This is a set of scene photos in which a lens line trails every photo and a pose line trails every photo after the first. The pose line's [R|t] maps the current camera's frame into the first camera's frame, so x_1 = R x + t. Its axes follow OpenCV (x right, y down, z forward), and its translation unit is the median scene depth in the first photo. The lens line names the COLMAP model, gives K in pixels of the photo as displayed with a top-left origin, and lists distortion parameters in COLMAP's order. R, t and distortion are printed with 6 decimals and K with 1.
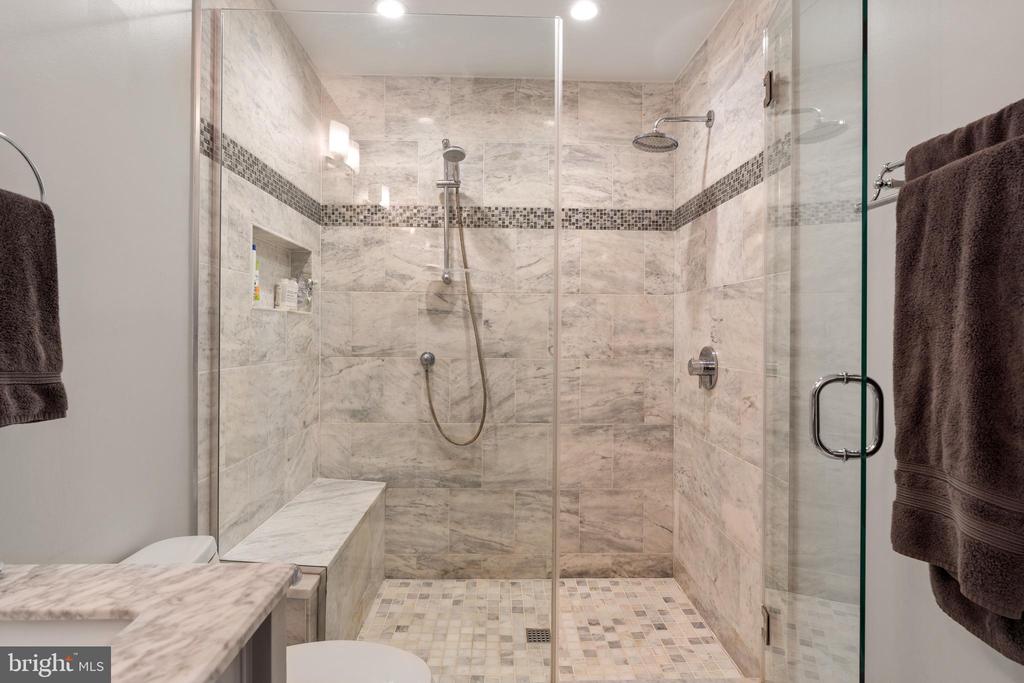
lens RADIAL K [[532.0, 0, 512.6], [0, 532.0, 332.4], [0, 0, 1]] dist [-0.007237, 0.000528]
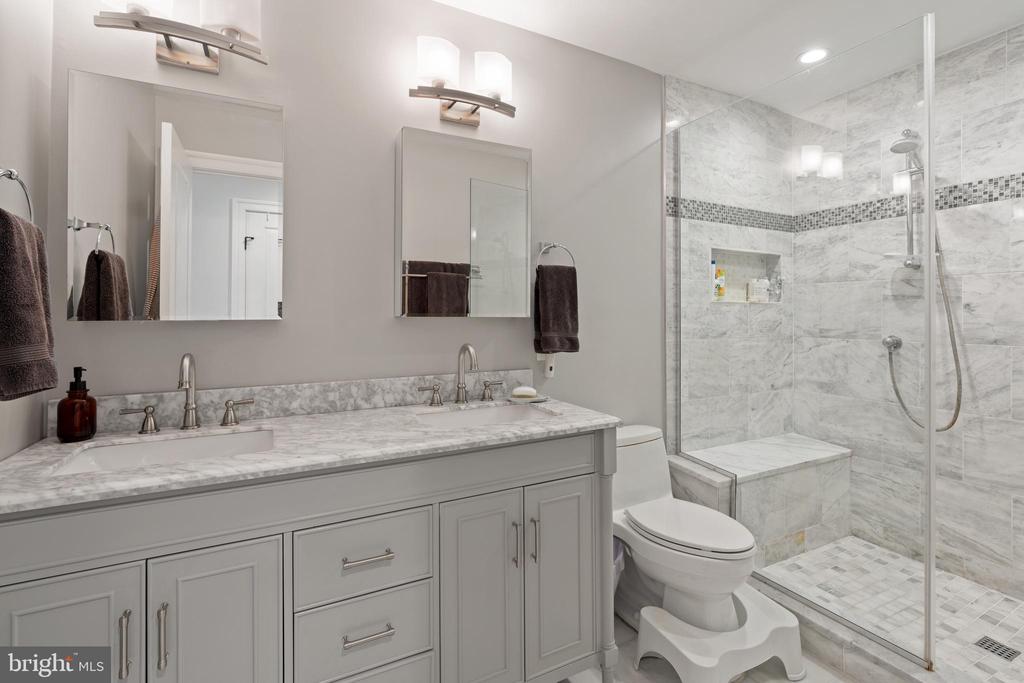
lens RADIAL K [[462.4, 0, 508.4], [0, 462.4, 318.1], [0, 0, 1]] dist [-0.004615, 0.001864]
pose [[0.432629, -0.003009, -0.901567, 0.335514], [0.002838, 0.999994, -0.001976, 0.001902], [0.901567, -0.001704, 0.432635, -0.083519]]
